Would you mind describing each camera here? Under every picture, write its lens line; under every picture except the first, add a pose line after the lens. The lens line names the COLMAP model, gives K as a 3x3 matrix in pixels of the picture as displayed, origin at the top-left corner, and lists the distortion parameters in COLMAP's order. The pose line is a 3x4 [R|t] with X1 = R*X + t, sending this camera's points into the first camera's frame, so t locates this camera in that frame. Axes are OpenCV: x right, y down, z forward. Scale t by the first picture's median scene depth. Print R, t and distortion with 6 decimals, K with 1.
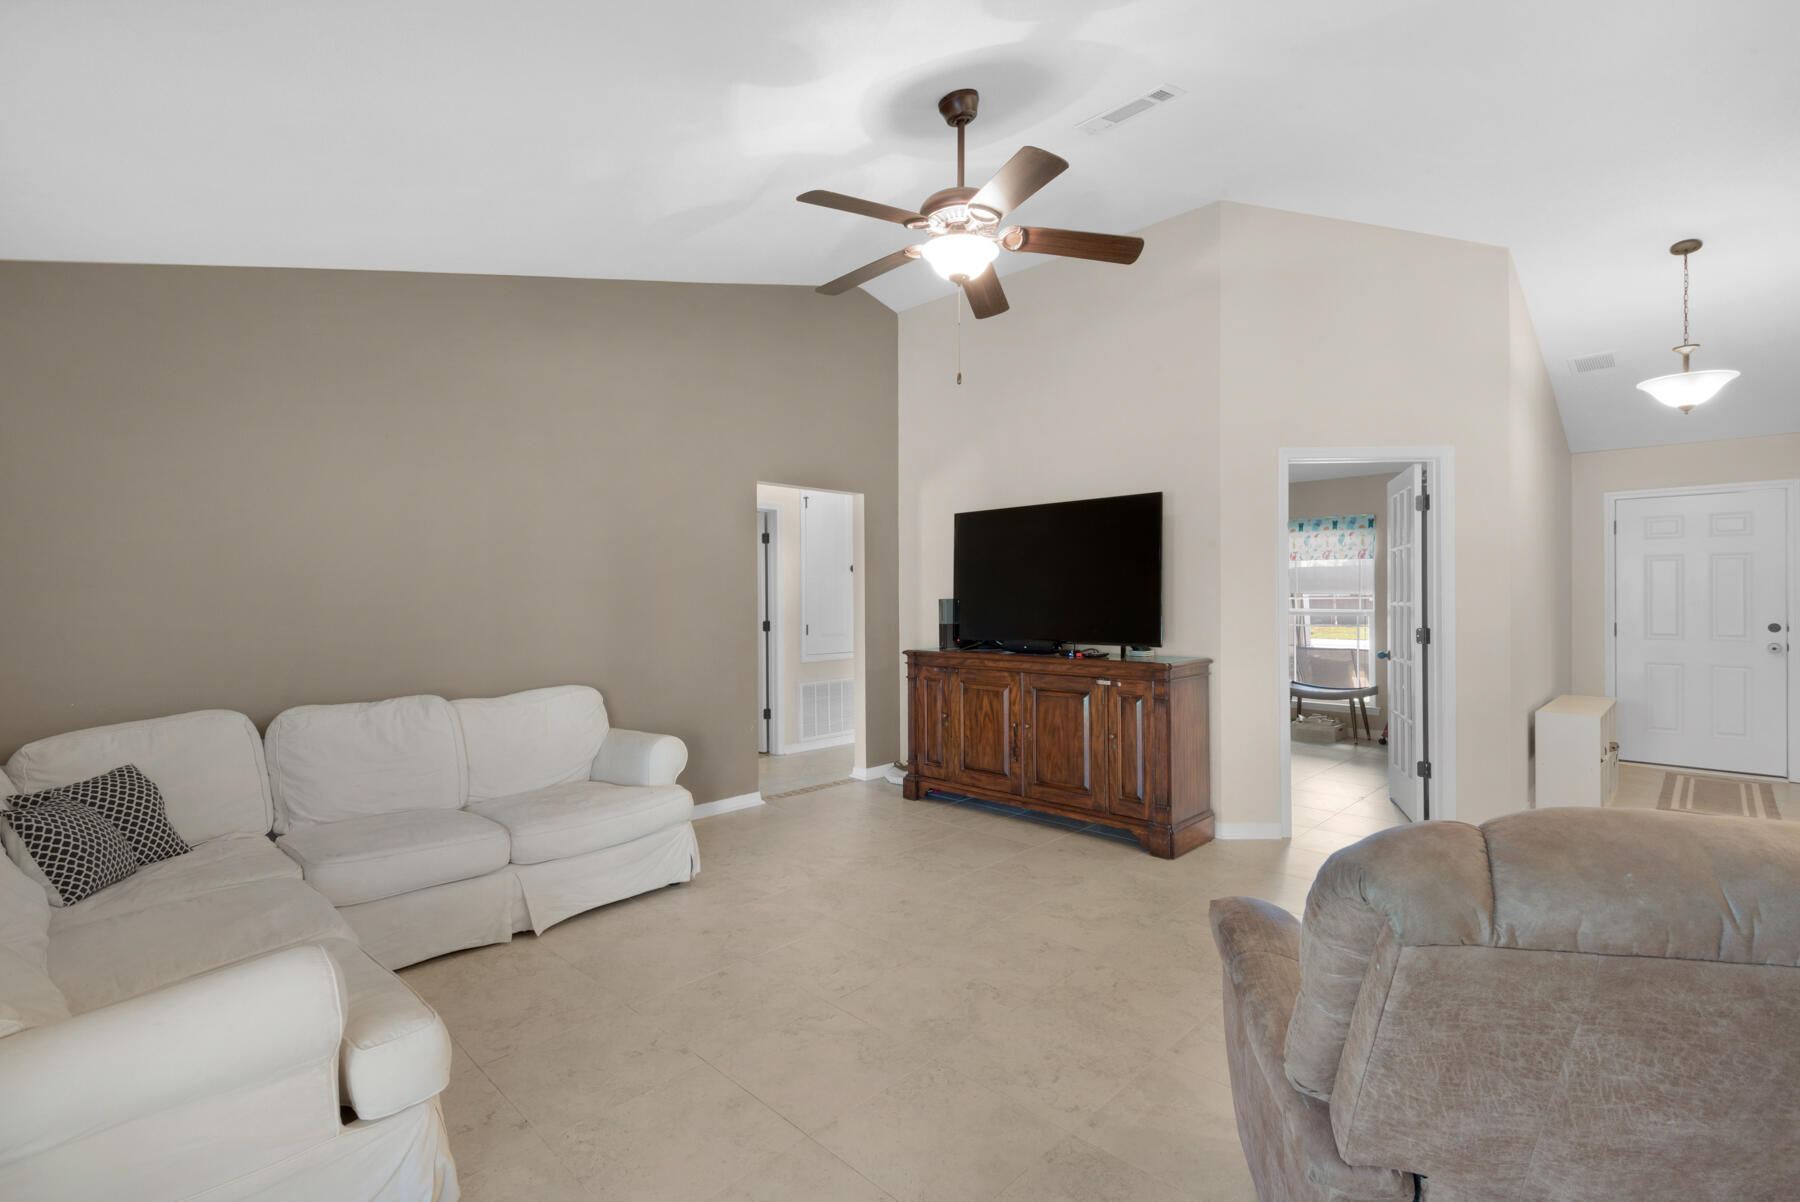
lens RADIAL K [[807.3, 0, 901.9], [0, 807.3, 597.8], [0, 0, 1]] dist [0.042059, -0.028688]
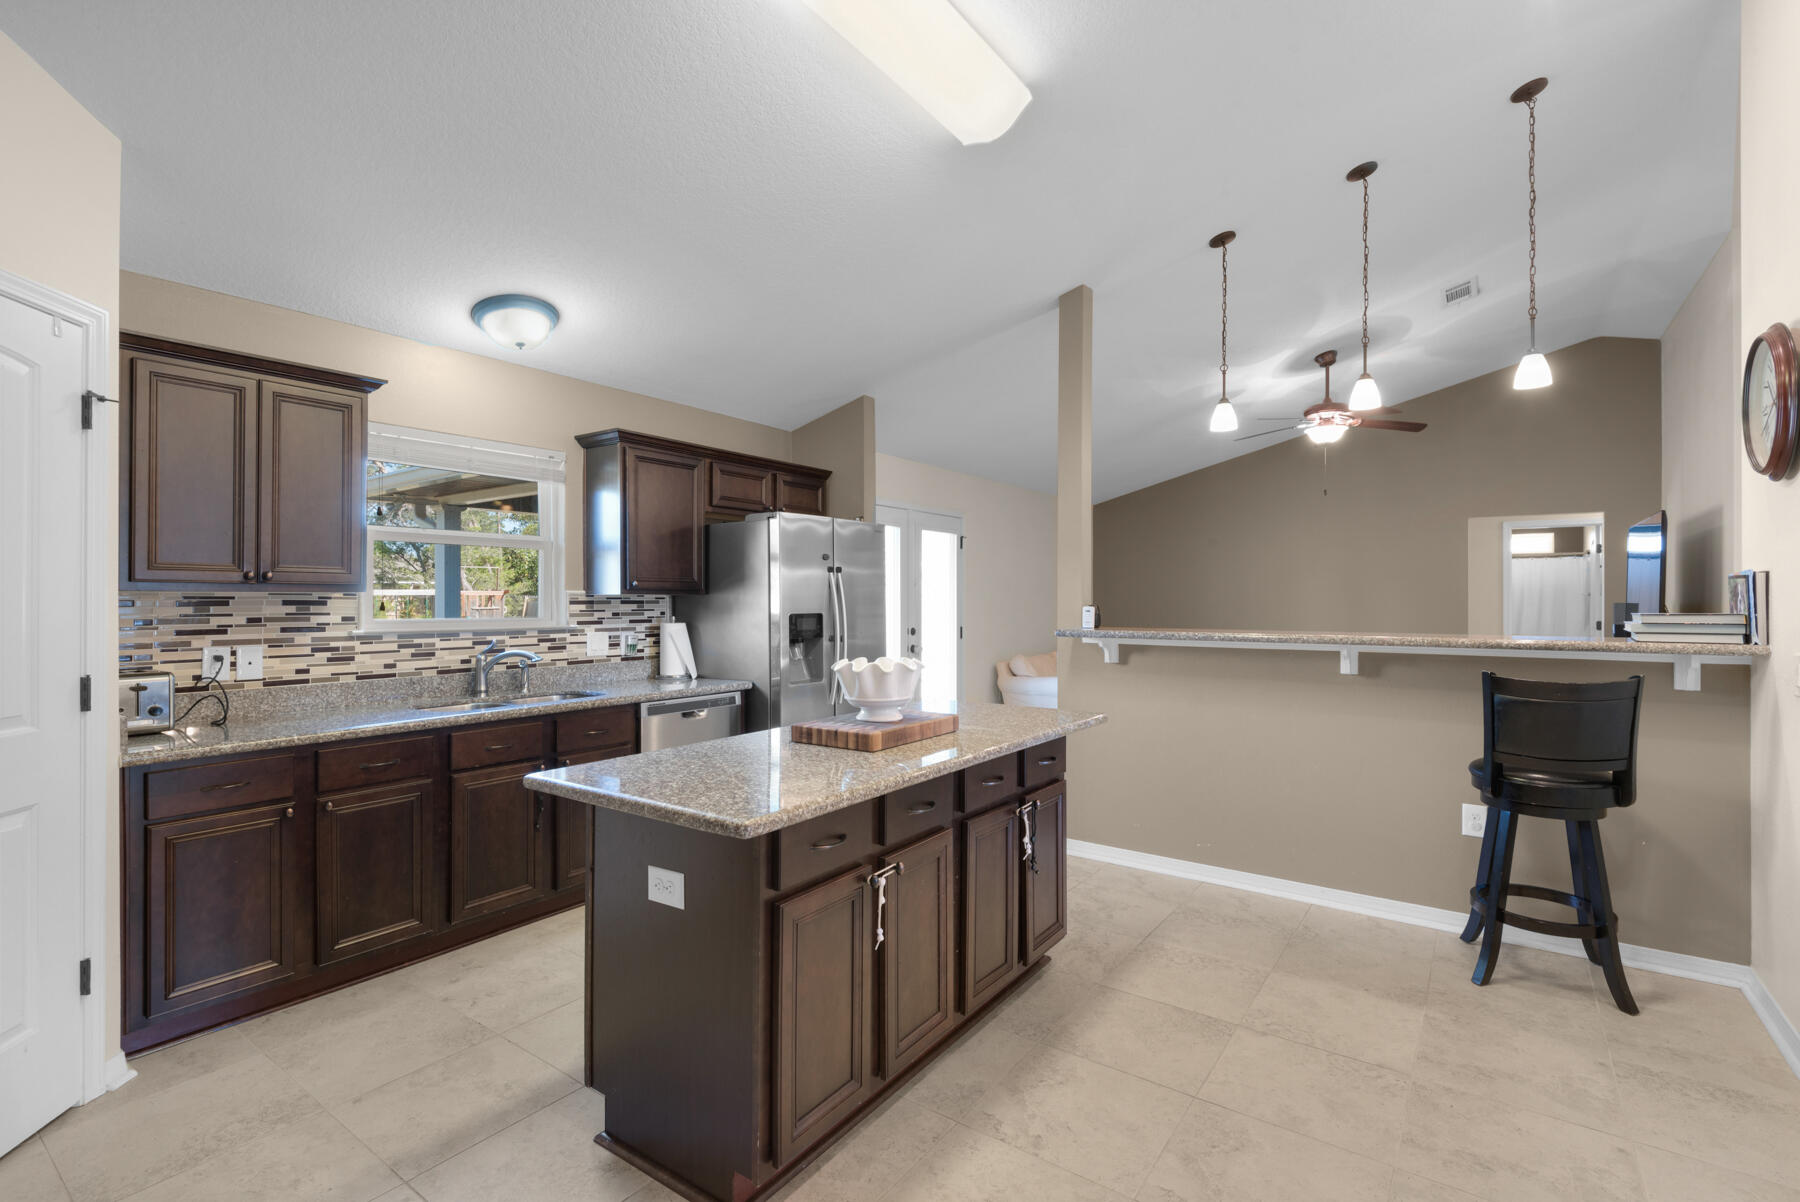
lens RADIAL K [[812.8, 0, 901.1], [0, 812.8, 592.5], [0, 0, 1]] dist [0.042534, -0.030589]
pose [[0.171204, -0.006182, -0.985216, 1.475507], [-0.030385, 0.999472, -0.011551, 0.036089], [0.984767, 0.031914, 0.170925, -0.306663]]
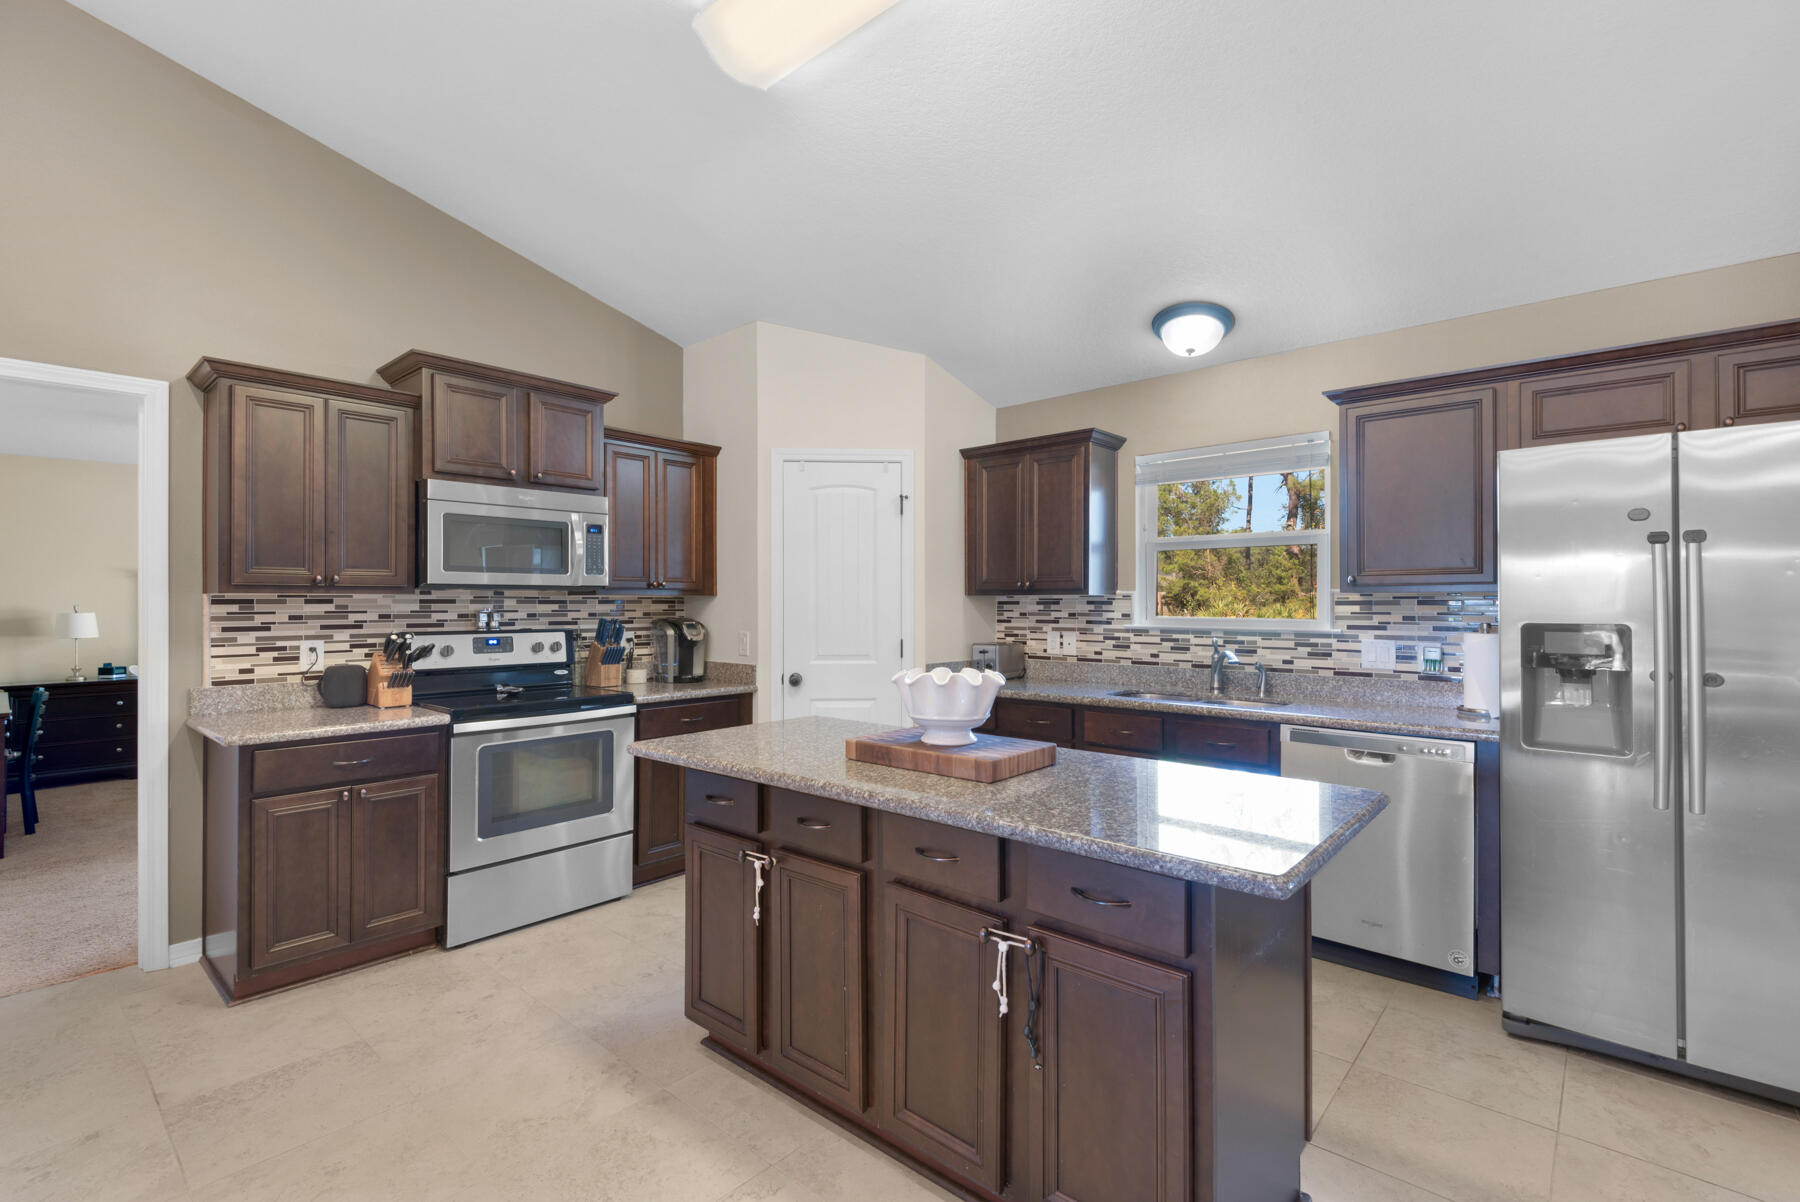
lens RADIAL K [[807.3, 0, 901.9], [0, 807.3, 597.8], [0, 0, 1]] dist [0.042059, -0.028688]
pose [[-0.996782, 0.003883, -0.080061, 0.894715], [0.001849, 0.999674, 0.025457, 0.019463], [0.080134, 0.025227, -0.996465, 0.340369]]
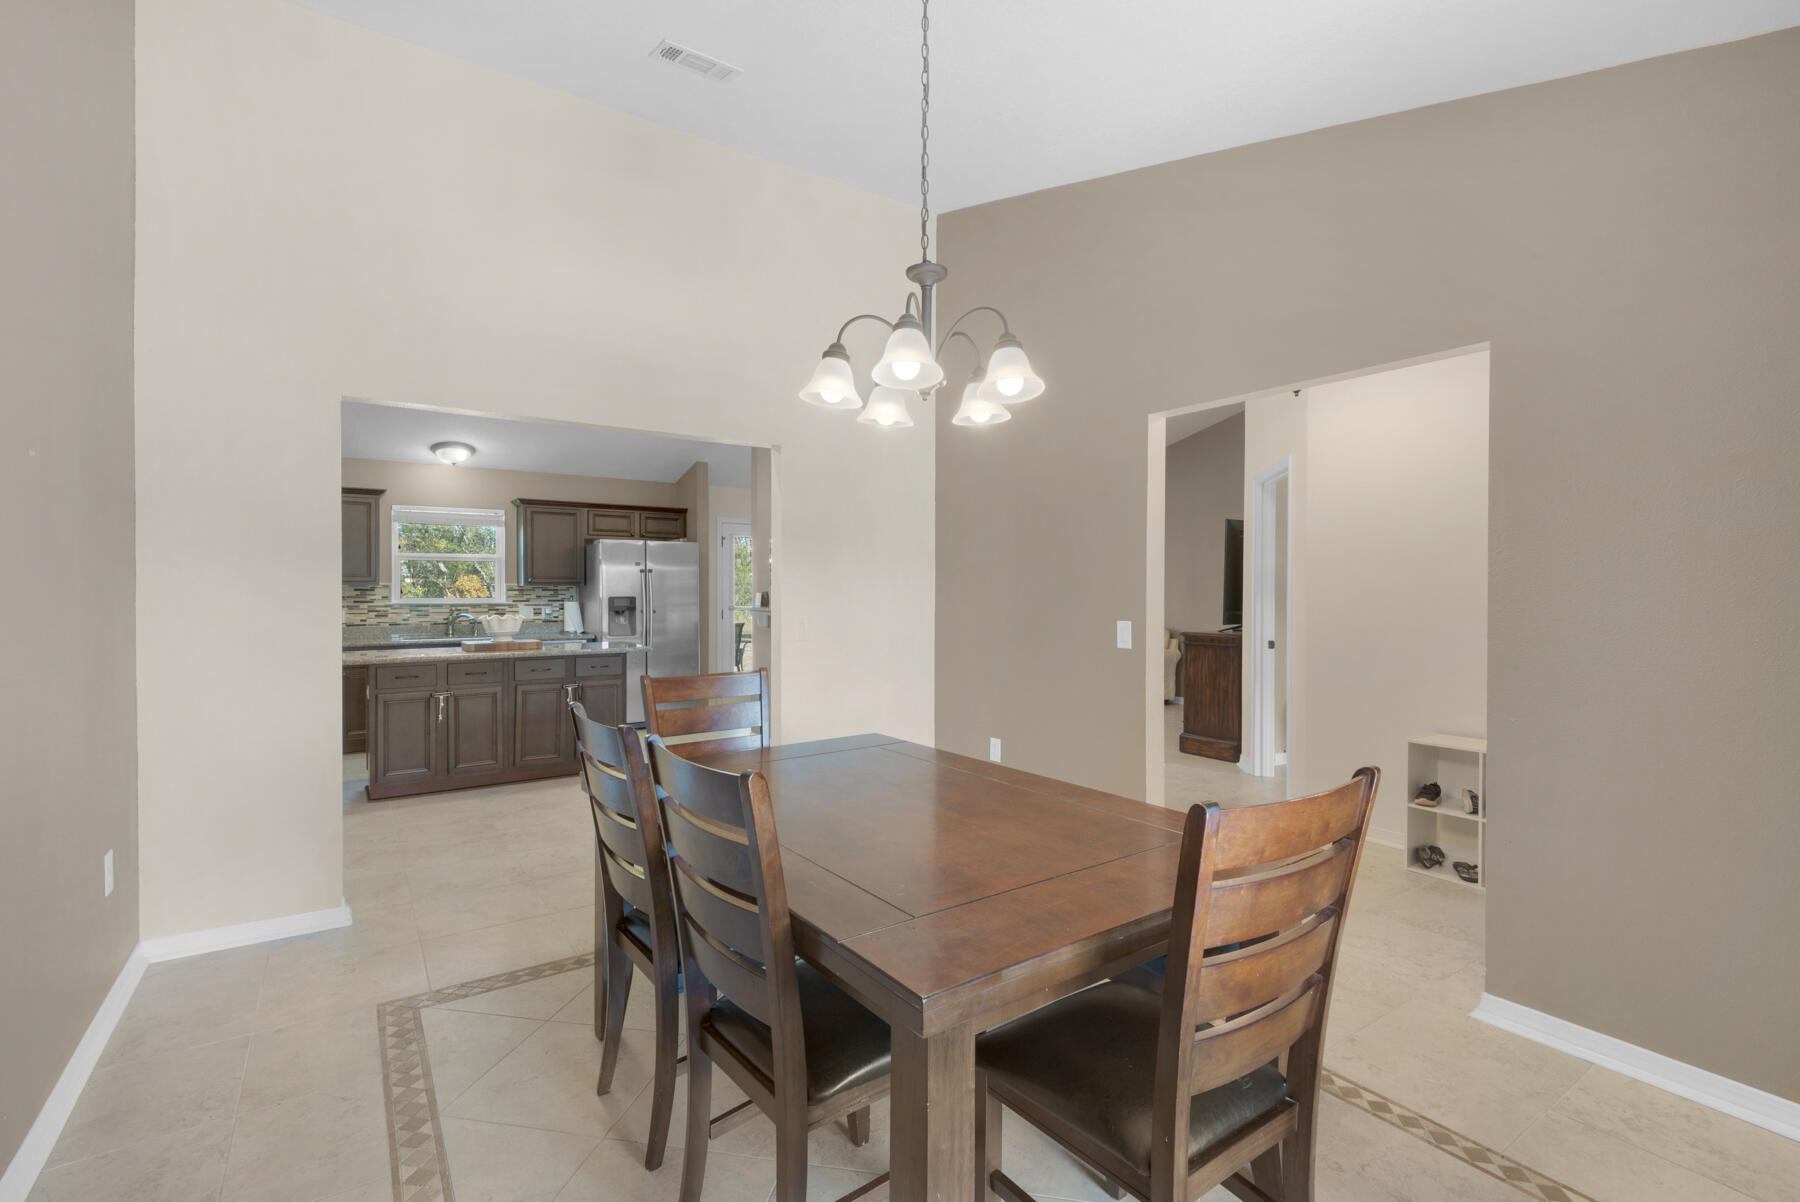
lens RADIAL K [[812.8, 0, 901.1], [0, 812.8, 592.5], [0, 0, 1]] dist [0.042534, -0.030589]
pose [[-0.173615, 0.006350, -0.984793, 2.175498], [-0.030211, 0.999474, 0.011771, 0.002449], [0.984350, 0.031795, -0.173332, 0.772676]]
